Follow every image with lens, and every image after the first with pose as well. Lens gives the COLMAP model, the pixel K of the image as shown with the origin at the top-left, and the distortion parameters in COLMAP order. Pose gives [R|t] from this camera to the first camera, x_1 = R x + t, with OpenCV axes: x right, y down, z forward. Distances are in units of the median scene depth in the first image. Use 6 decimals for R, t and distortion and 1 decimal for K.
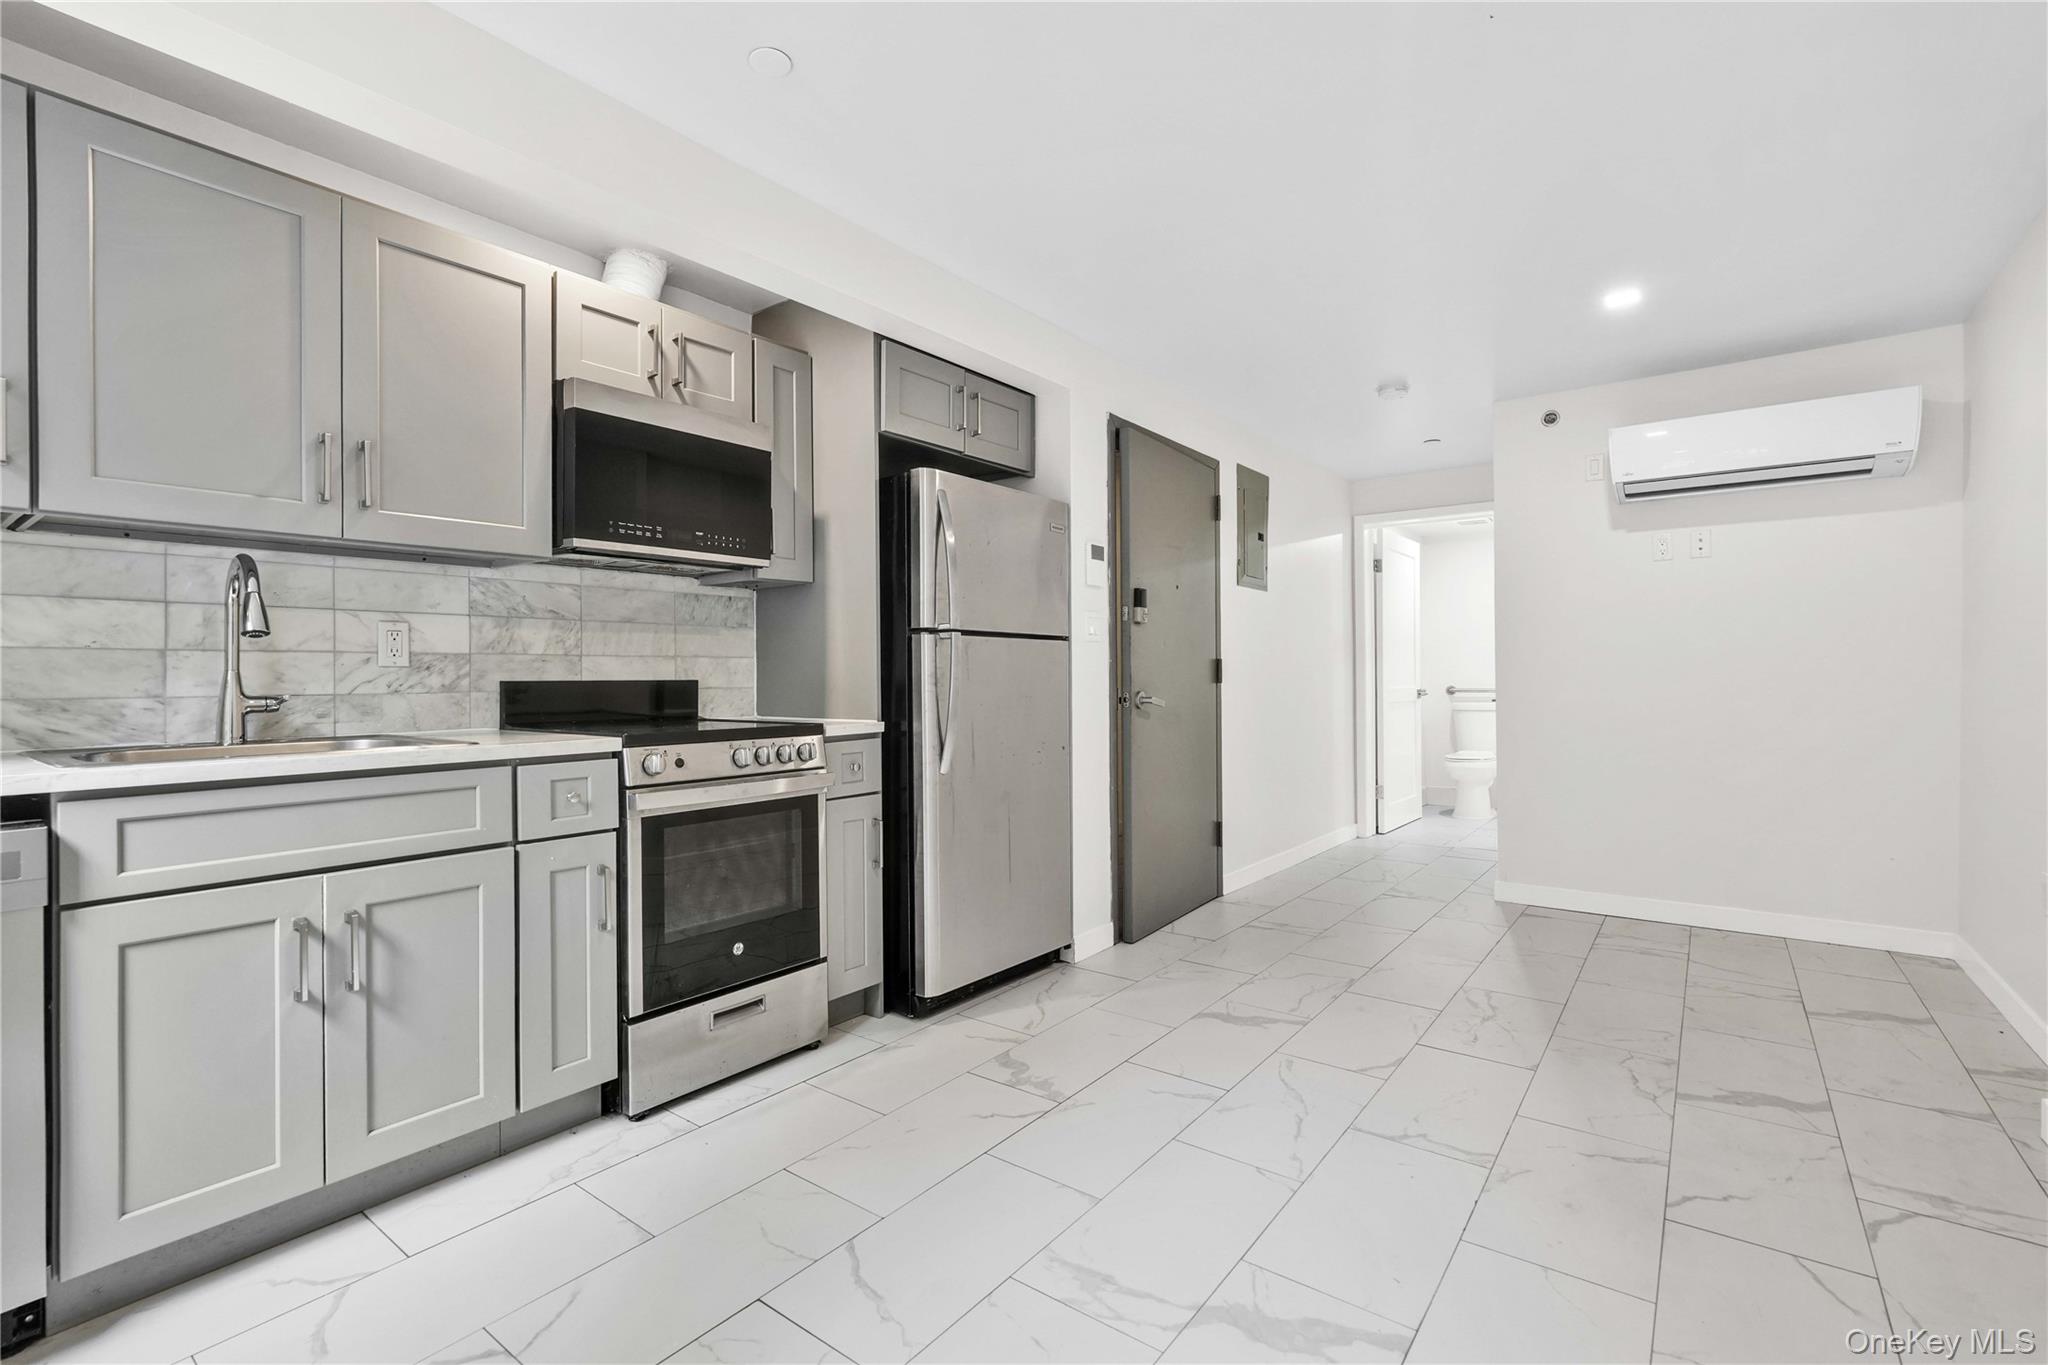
lens RADIAL K [[903.9, 0, 1021.8], [0, 903.9, 668.3], [0, 0, 1]] dist [-0.009294, 0.004336]
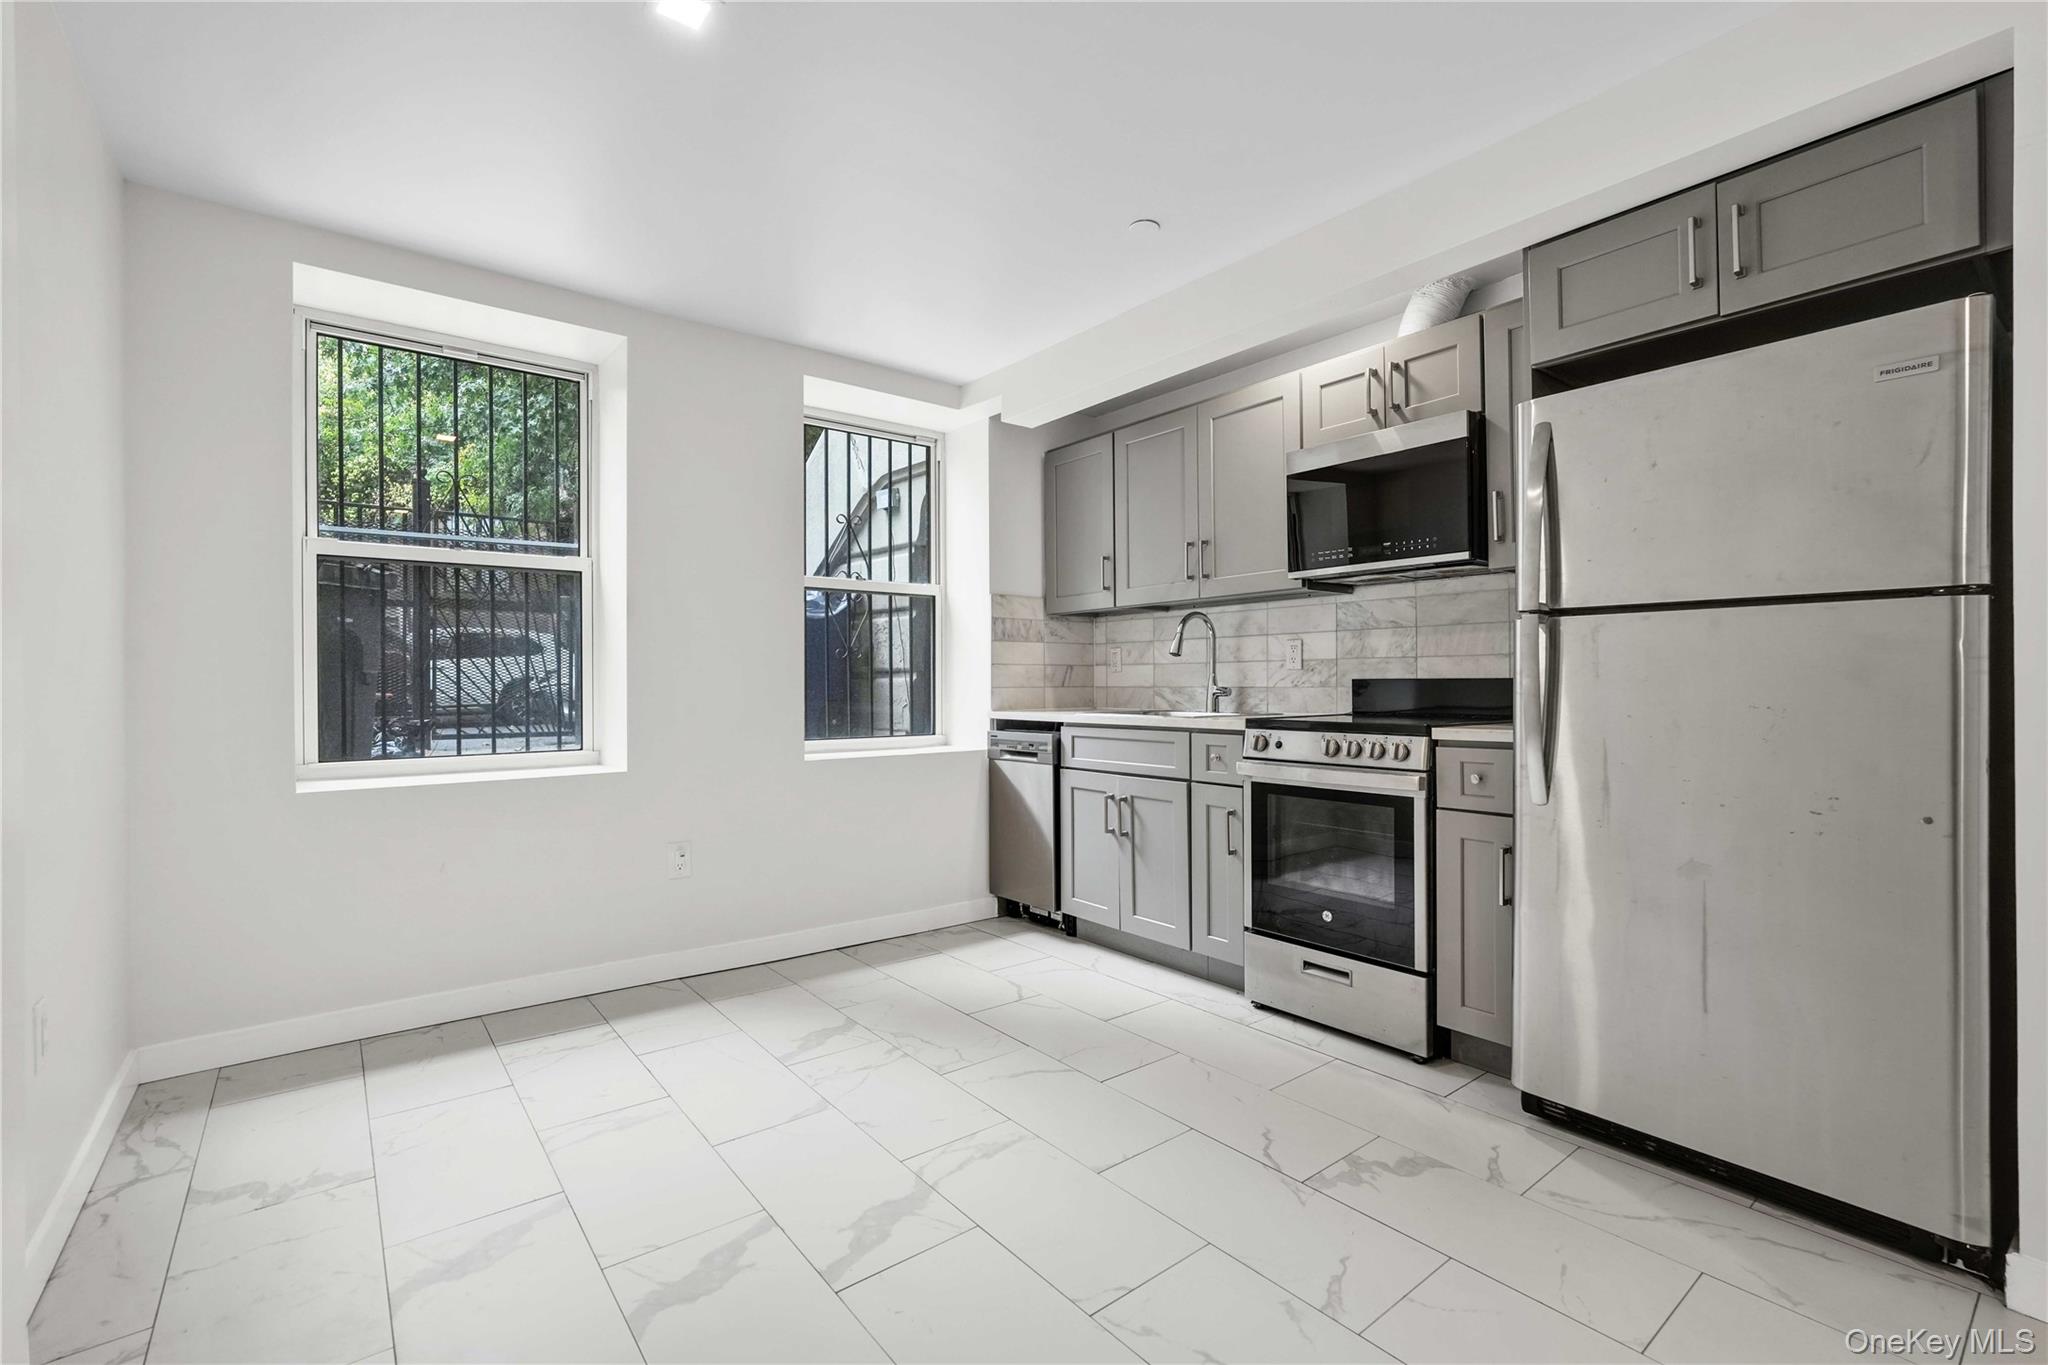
lens RADIAL K [[903.9, 0, 1034.5], [0, 903.9, 677.3], [0, 0, 1]] dist [-0.009294, 0.004336]
pose [[-0.236158, 0.000050, -0.971715, 0.821183], [0.014095, 0.999895, -0.003374, 0.009688], [0.971612, -0.014493, -0.236134, 0.863086]]
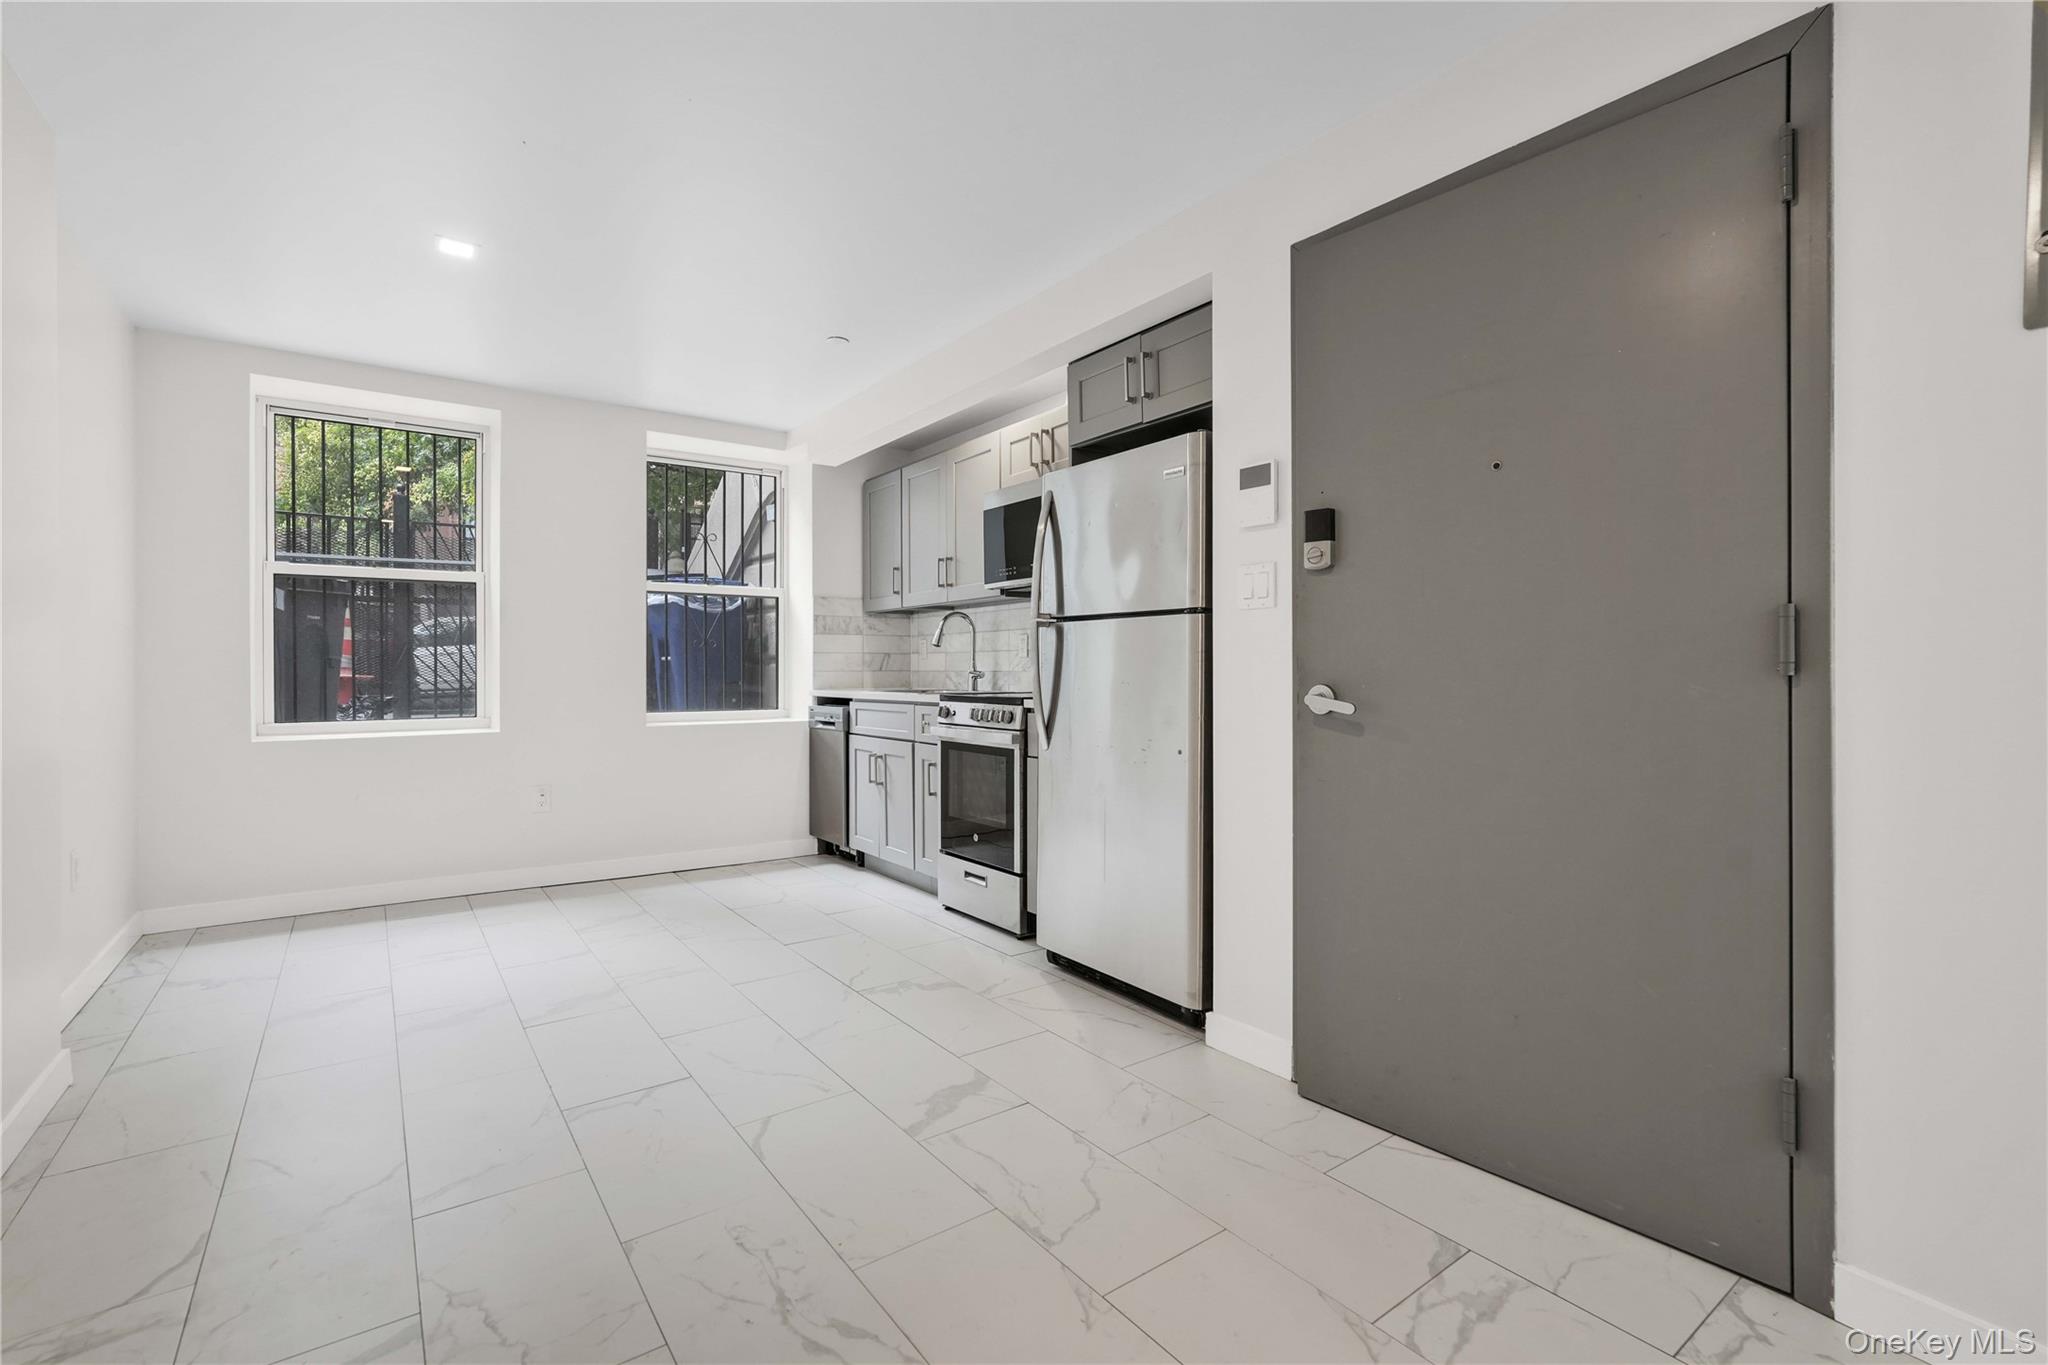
lens RADIAL K [[903.9, 0, 1020.2], [0, 903.9, 664.7], [0, 0, 1]] dist [-0.009294, 0.004336]
pose [[-0.276891, 0.000745, -0.960901, 1.092627], [0.012068, 0.999924, -0.002702, 0.017966], [0.960825, -0.012344, -0.276879, 1.423055]]
